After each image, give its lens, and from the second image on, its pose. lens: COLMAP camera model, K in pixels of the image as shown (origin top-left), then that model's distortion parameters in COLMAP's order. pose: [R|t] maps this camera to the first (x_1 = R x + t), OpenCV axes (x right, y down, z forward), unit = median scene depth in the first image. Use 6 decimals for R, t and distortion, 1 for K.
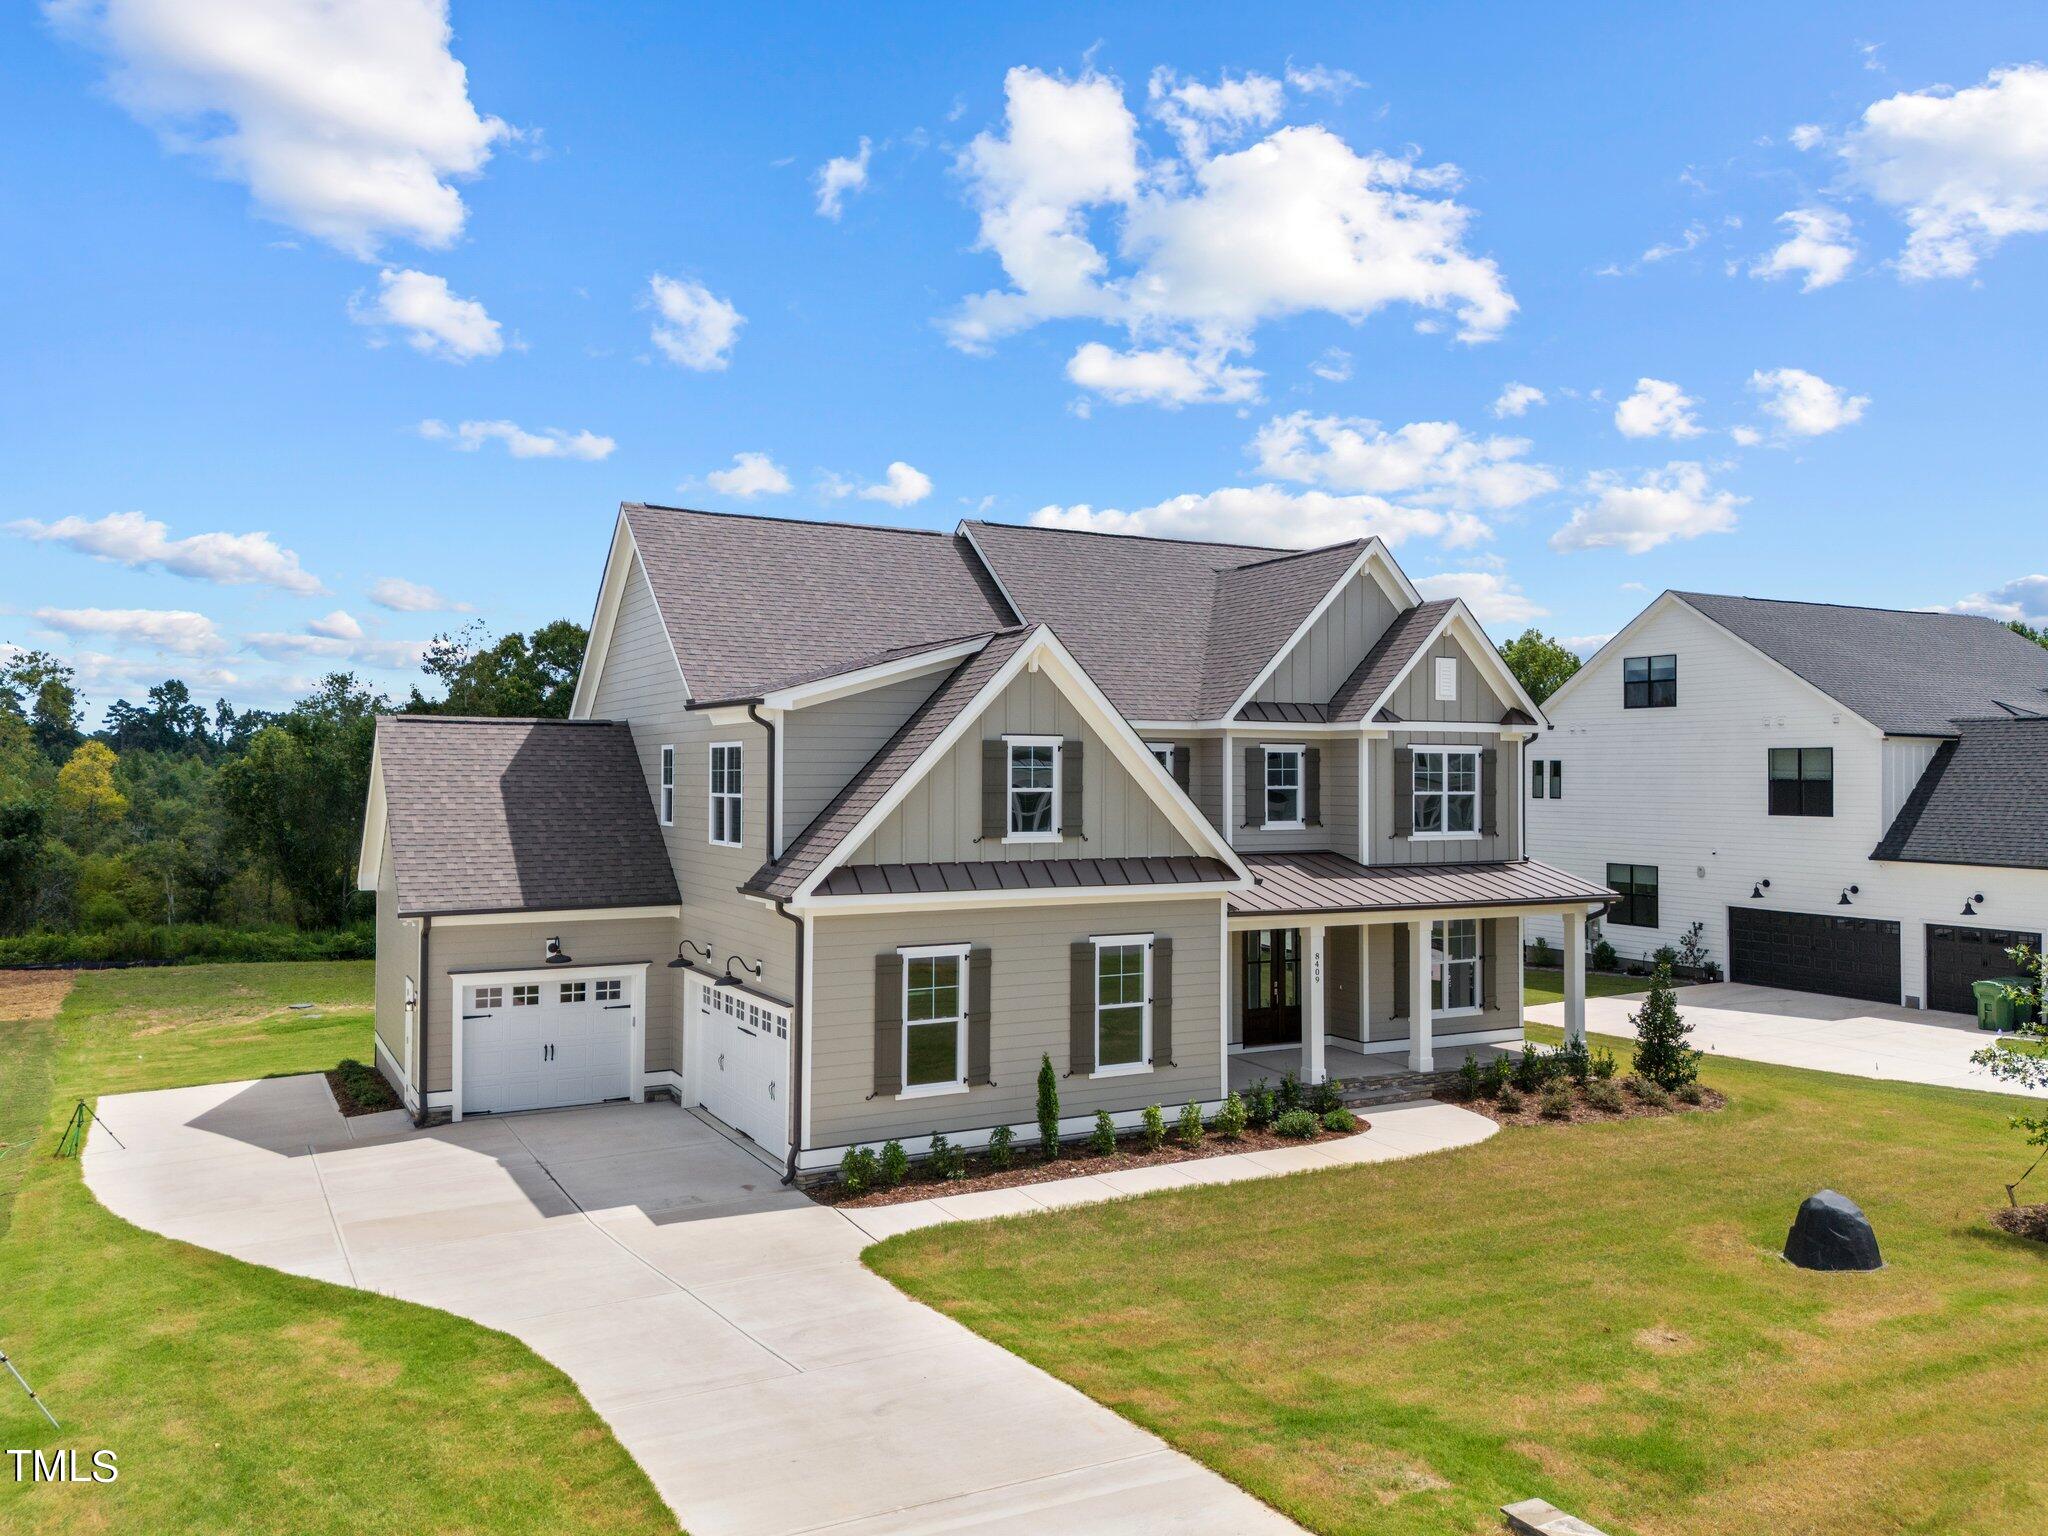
lens RADIAL K [[1512.3, 0, 1025.1], [0, 1512.3, 756.2], [0, 0, 1]] dist [0.078942, -0.087826]
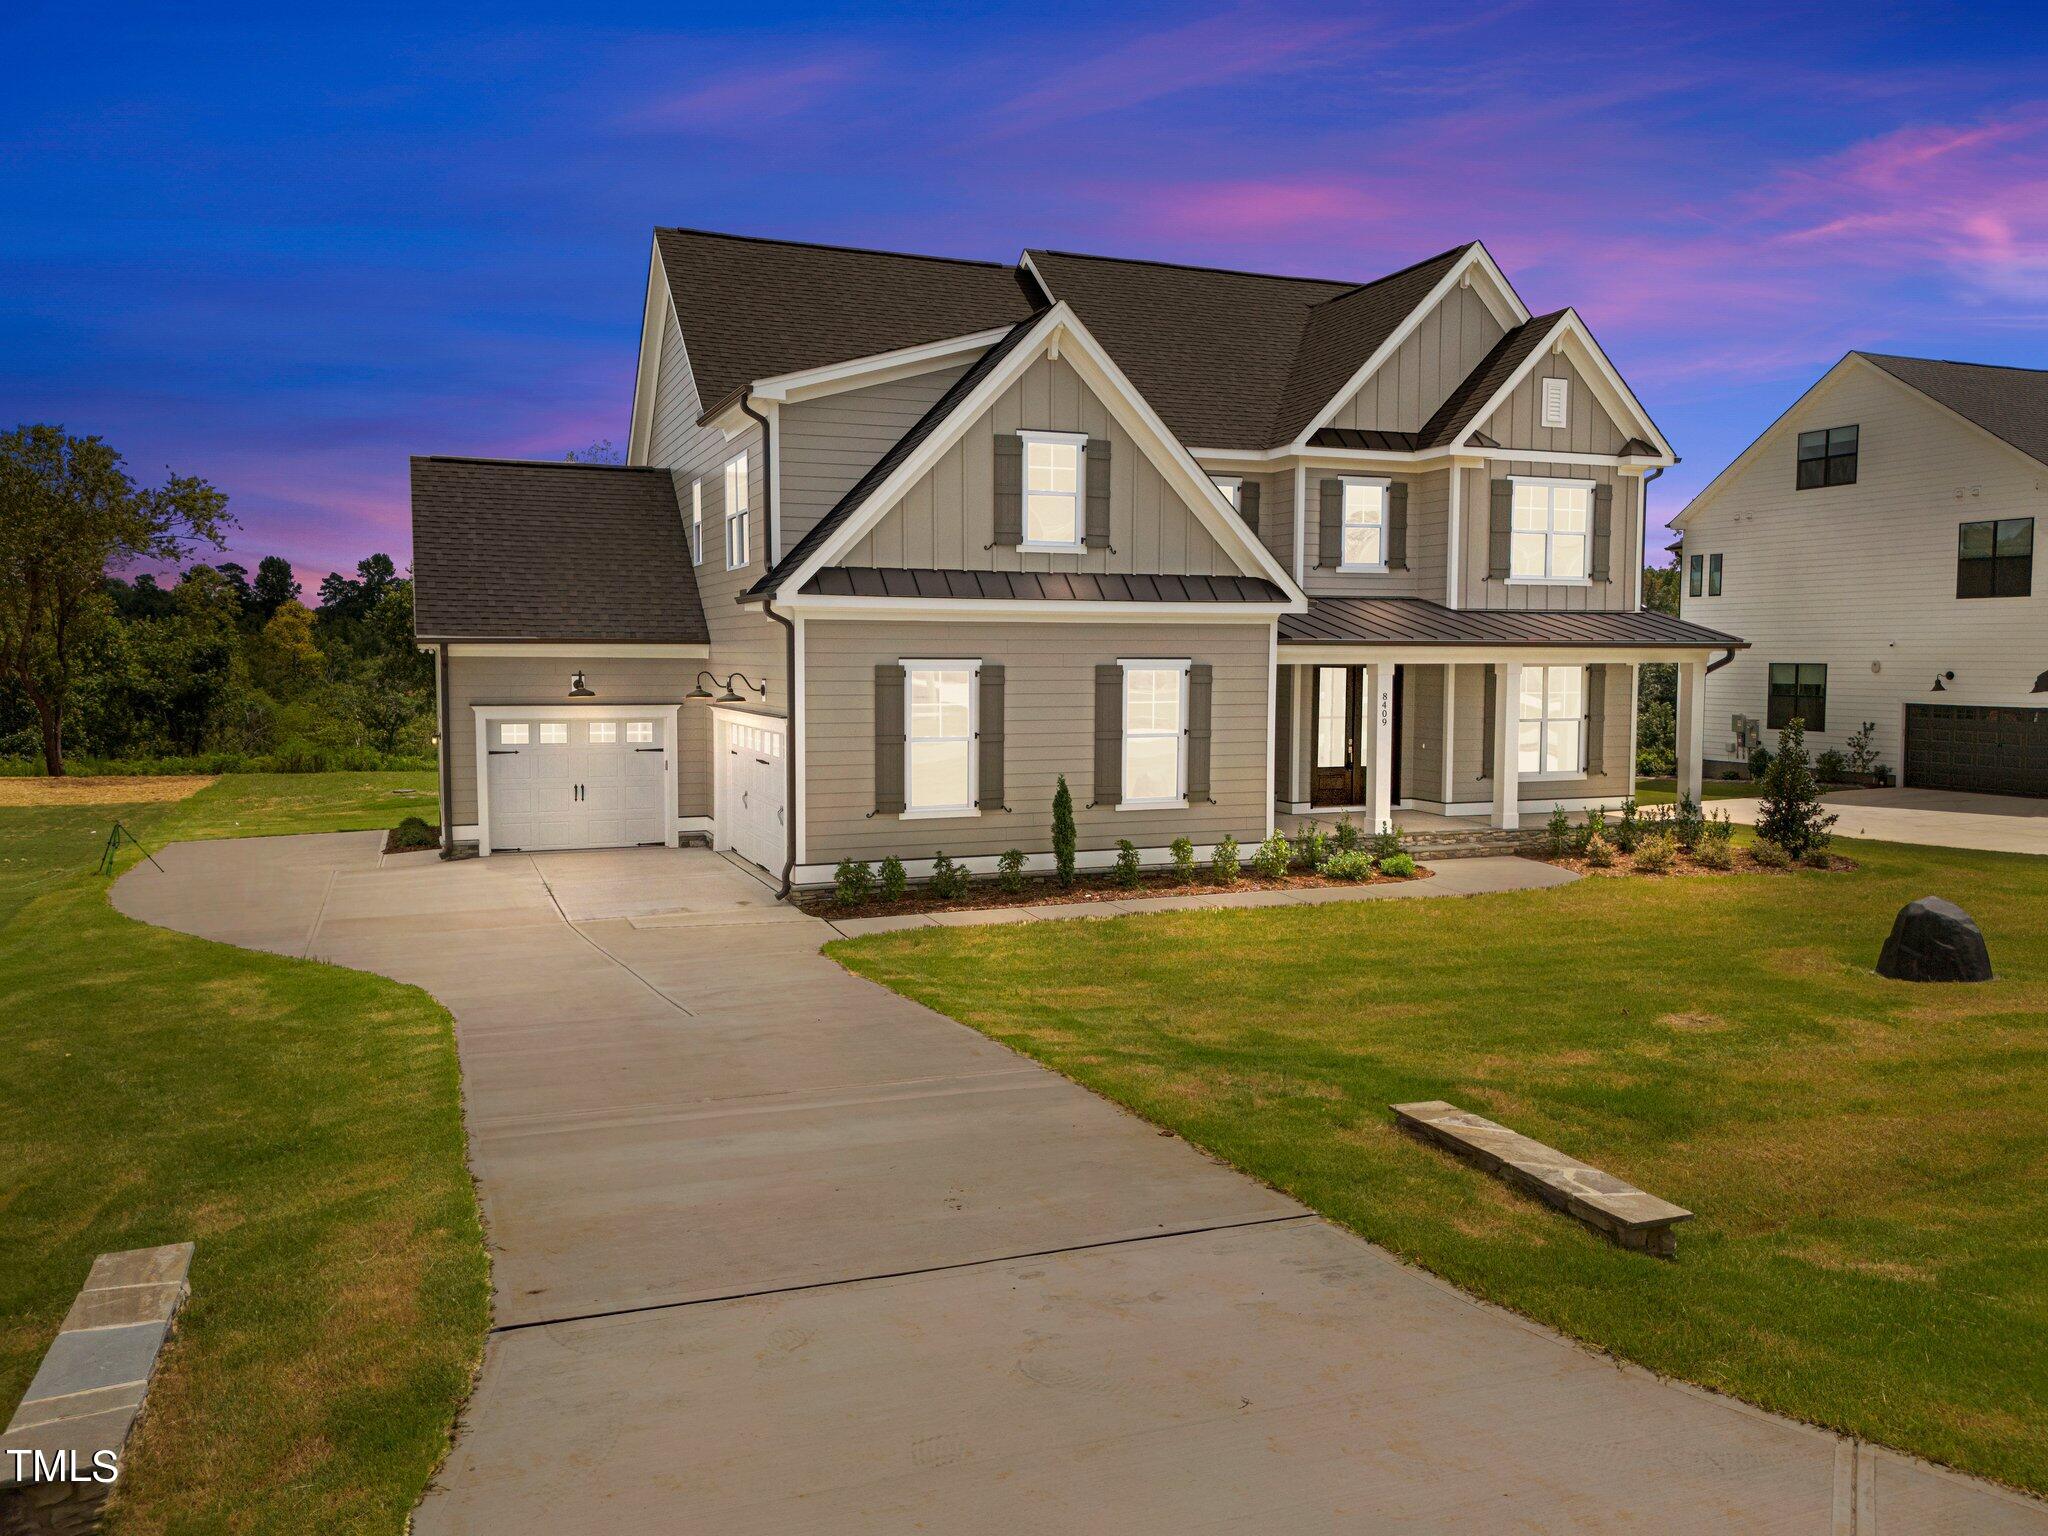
lens RADIAL K [[1512.3, 0, 1025.1], [0, 1512.3, 756.2], [0, 0, 1]] dist [0.078942, -0.087826]
pose [[0.993360, 0.006455, -0.114870, 0.081234], [0.002813, 0.996764, 0.080339, 0.091862], [0.115017, -0.080128, 0.990127, 0.070331]]
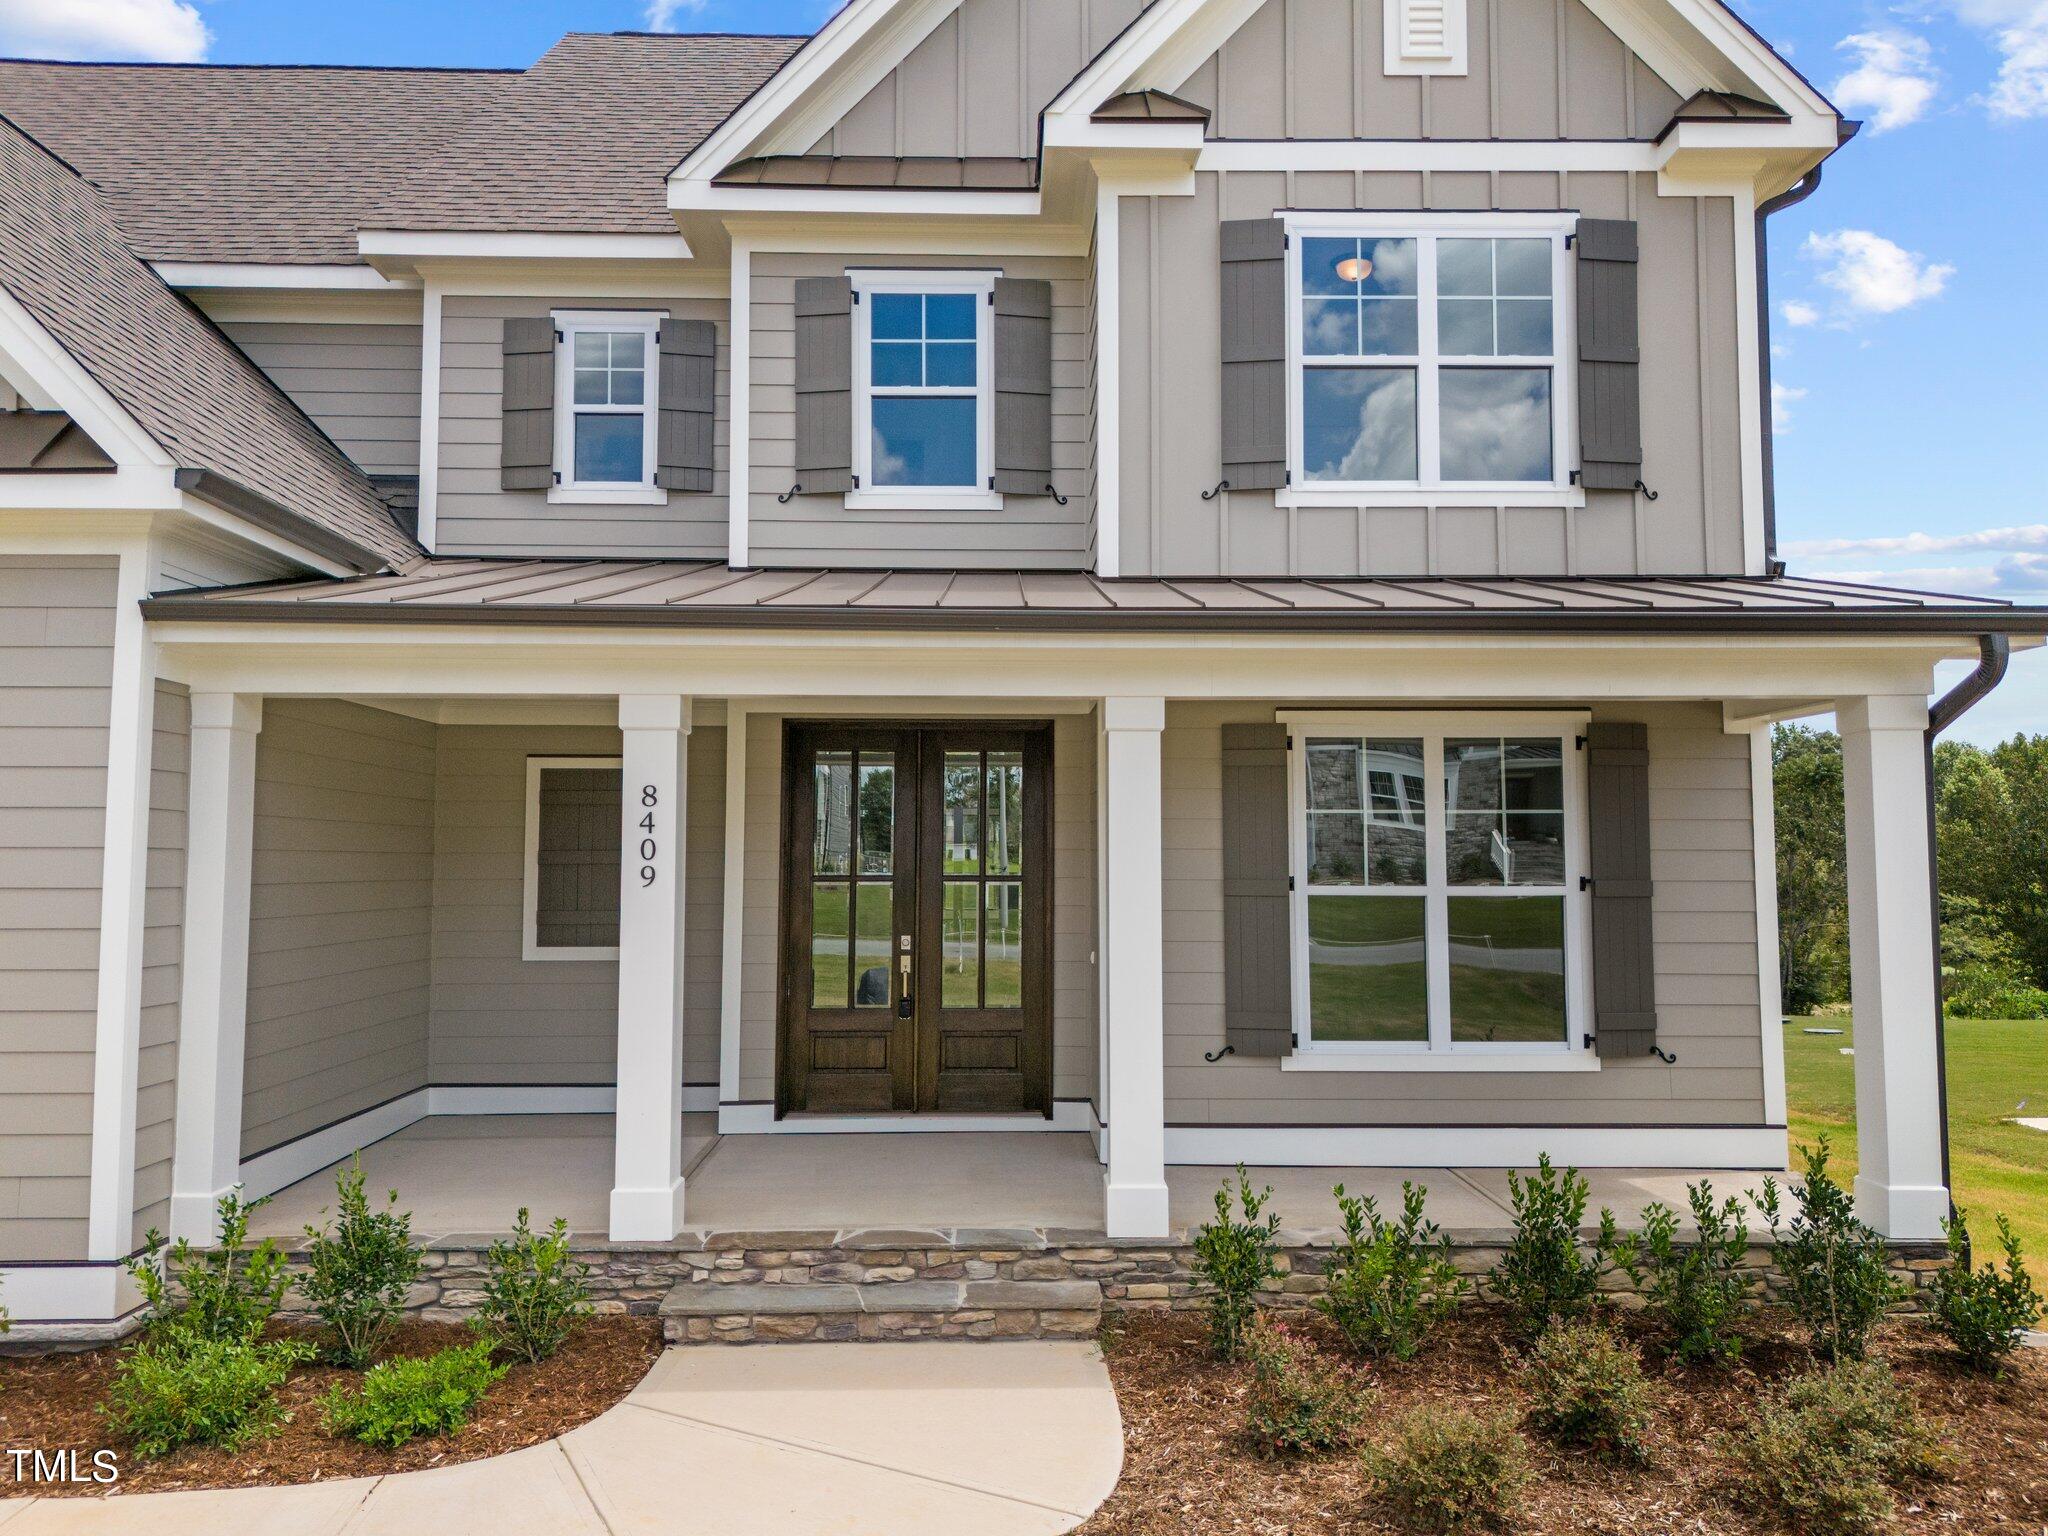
lens RADIAL K [[1512.3, 0, 1025.1], [0, 1512.3, 756.2], [0, 0, 1]] dist [0.078942, -0.087826]
pose [[0.889876, -0.035738, -0.454800, 0.380939], [0.008085, 0.998006, -0.062605, 0.140220], [0.456130, 0.052034, 0.888390, 0.756626]]
